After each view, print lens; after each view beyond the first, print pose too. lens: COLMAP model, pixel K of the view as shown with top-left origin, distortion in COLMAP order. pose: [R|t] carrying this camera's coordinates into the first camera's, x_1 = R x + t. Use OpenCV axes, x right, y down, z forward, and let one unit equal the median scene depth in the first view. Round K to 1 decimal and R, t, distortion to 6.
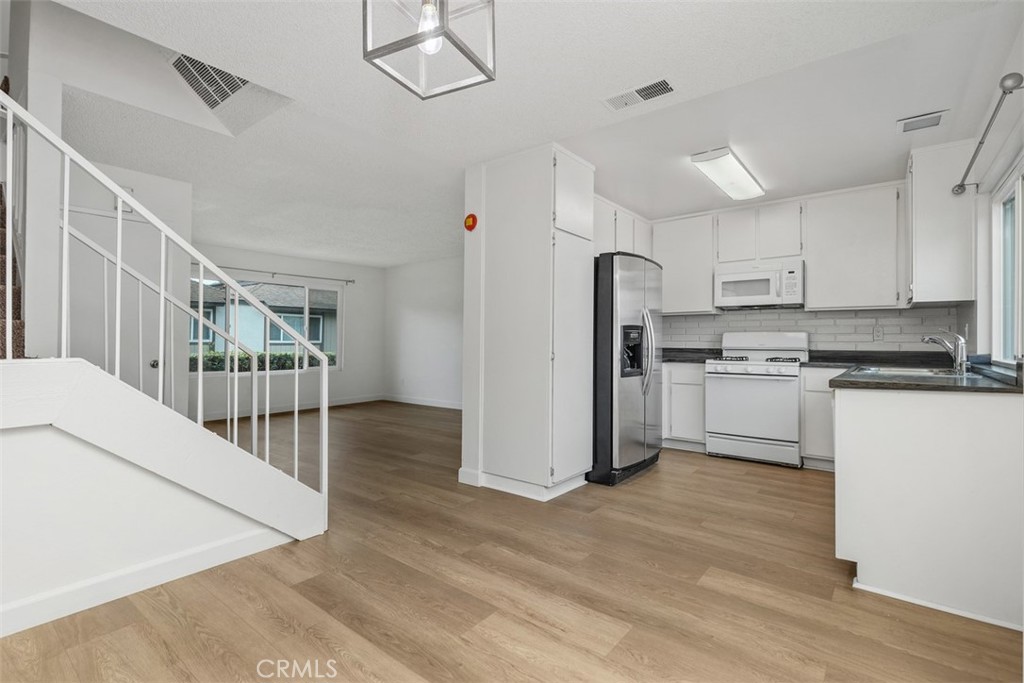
lens RADIAL K [[471.6, 0, 503.6], [0, 471.6, 339.0], [0, 0, 1]] dist [0.002461, -0.000709]
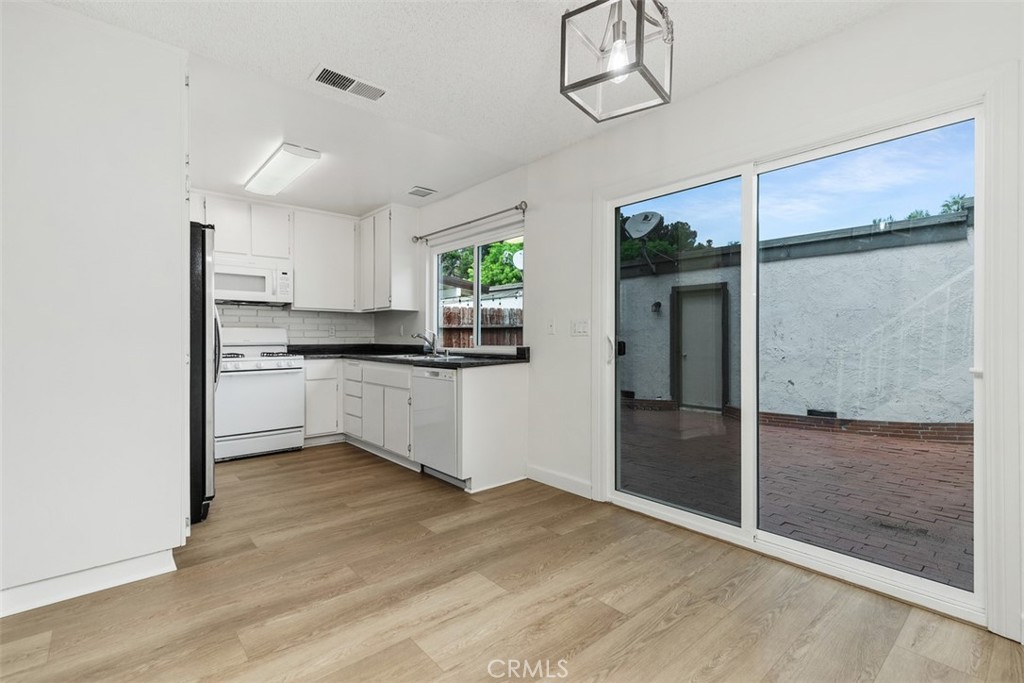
lens RADIAL K [[471.6, 0, 513.1], [0, 471.6, 337.0], [0, 0, 1]] dist [0.002461, -0.000709]
pose [[0.174026, -0.005679, 0.984725, -0.434872], [-0.000678, 0.999982, 0.005887, -0.001989], [-0.984741, -0.001692, 0.174019, 0.332946]]
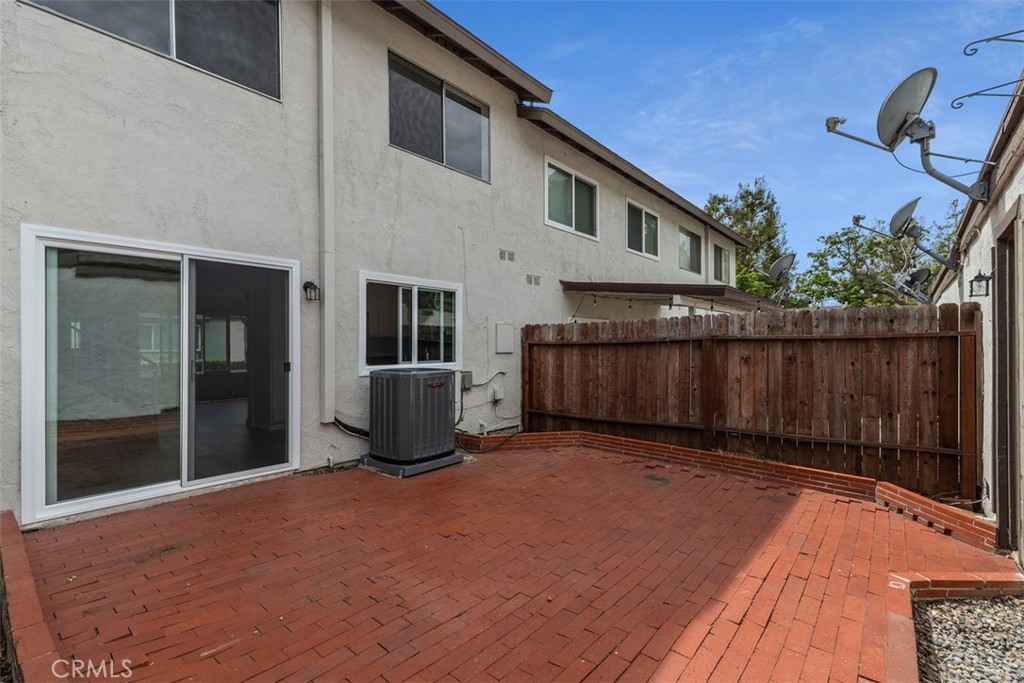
lens RADIAL K [[471.6, 0, 509.5], [0, 471.6, 341.4], [0, 0, 1]] dist [0.002461, -0.000709]
pose [[0.999289, -0.009978, -0.036354, 1.042071], [0.009750, 0.999932, -0.006440, -0.025196], [0.036415, 0.006081, 0.999318, -0.915743]]
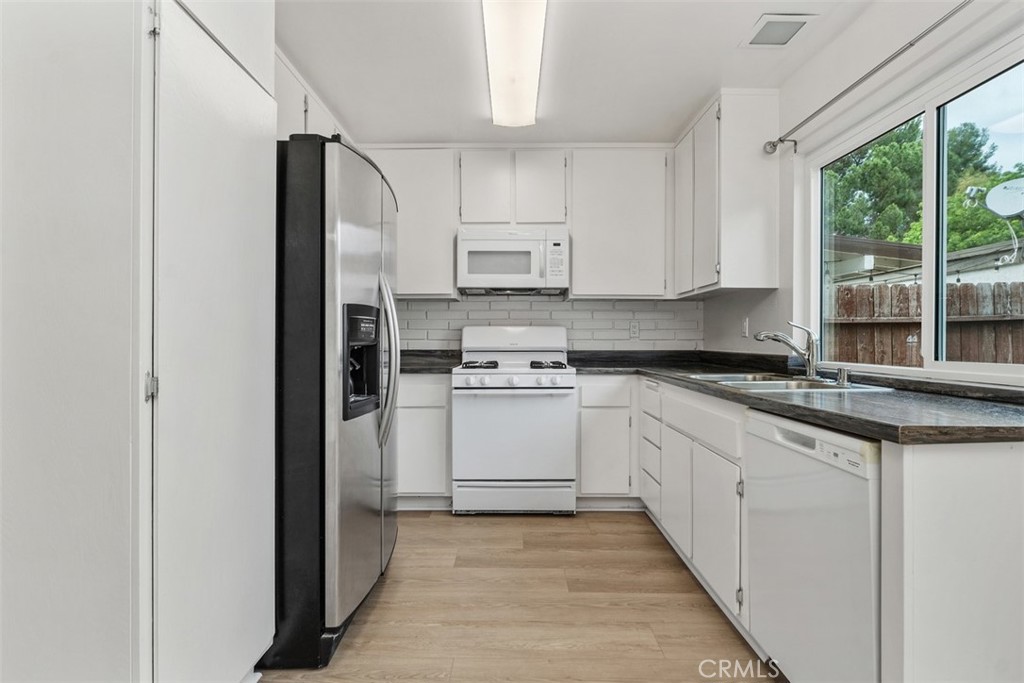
lens RADIAL K [[517.4, 0, 516.2], [0, 517.4, 339.8], [0, 0, 1]] dist [0.016201, -0.009504]
pose [[0.771759, -0.002639, 0.635910, 0.059341], [-0.000140, 0.999991, 0.004320, 0.003103], [-0.635916, -0.003423, 0.771751, 0.487656]]
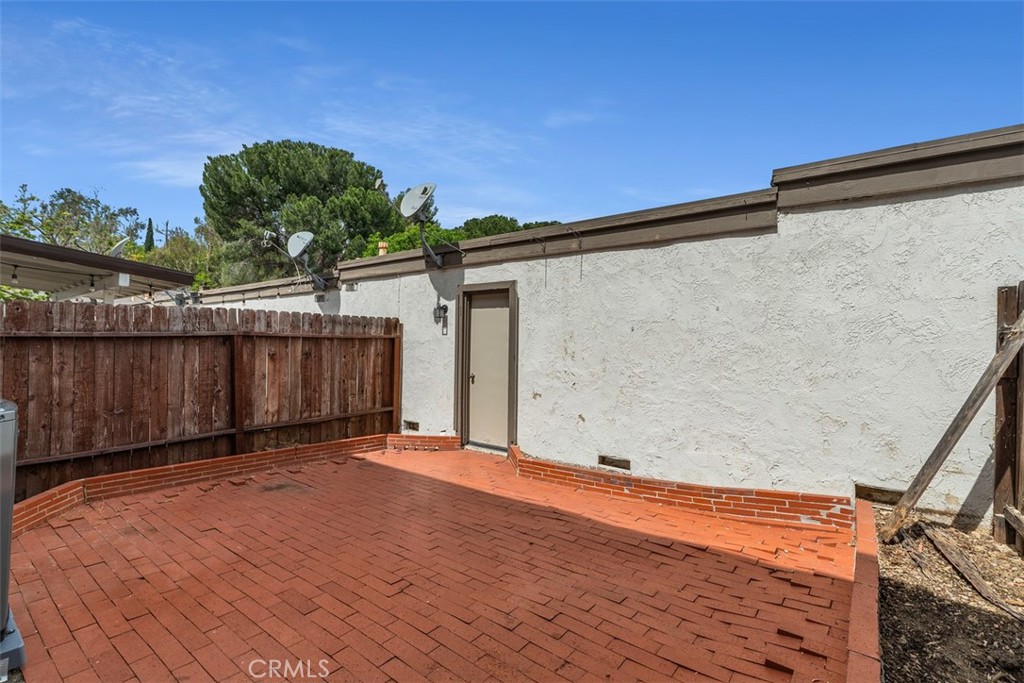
lens RADIAL K [[471.6, 0, 515.5], [0, 471.6, 340.0], [0, 0, 1]] dist [0.002461, -0.000709]
pose [[-0.020655, -0.001838, 0.999785, 0.205946], [-0.016971, 0.999855, 0.001488, -0.037886], [-0.999643, -0.016936, -0.020683, -0.190884]]
